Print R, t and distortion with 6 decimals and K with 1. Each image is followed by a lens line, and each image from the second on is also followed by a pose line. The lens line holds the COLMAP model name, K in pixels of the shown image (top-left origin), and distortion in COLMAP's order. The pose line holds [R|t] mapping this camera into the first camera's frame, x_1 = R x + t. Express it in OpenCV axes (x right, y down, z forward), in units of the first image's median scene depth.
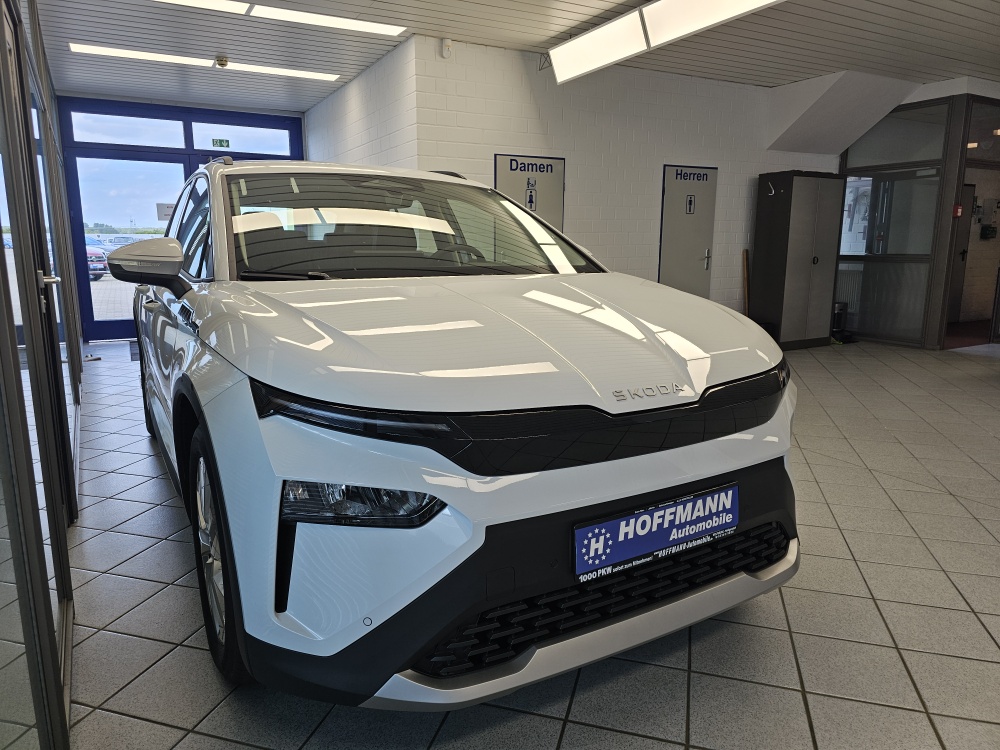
lens RADIAL K [[667.8, 0, 506.7], [0, 667.8, 378.2], [0, 0, 1]] dist [0.060165, -0.053175]
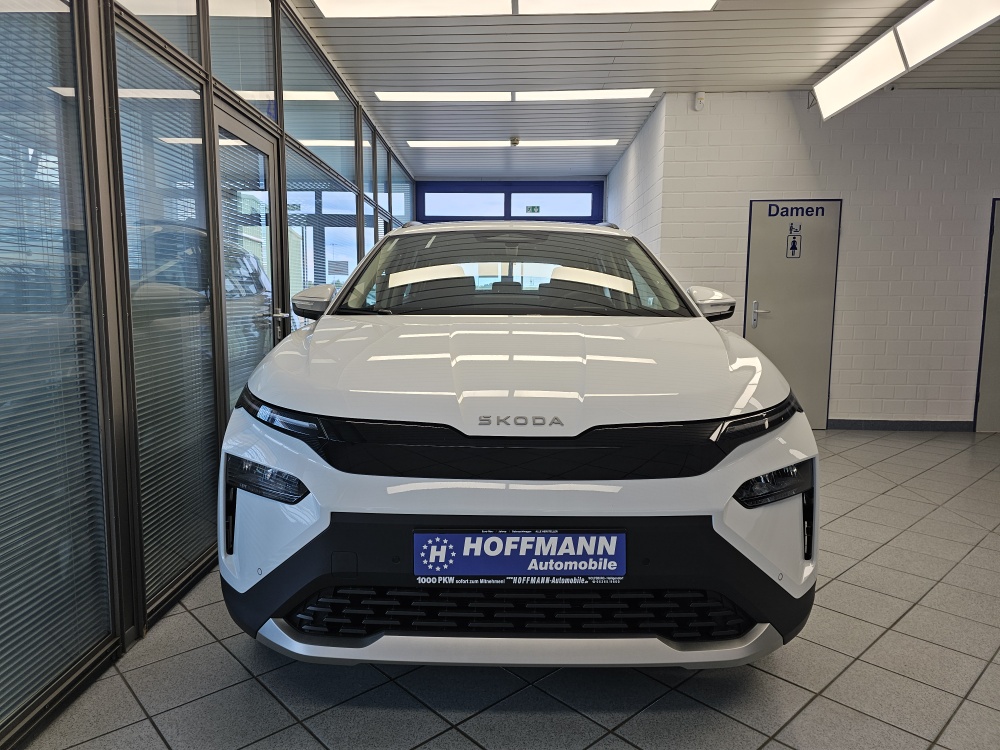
lens RADIAL K [[688.2, 0, 510.8], [0, 688.2, 385.1], [0, 0, 1]] dist [0.034619, -0.047285]
pose [[0.852186, 0.068121, -0.518786, 0.715390], [-0.107023, 0.993220, -0.045384, 0.014804], [0.512177, 0.094198, 0.853698, 0.071804]]
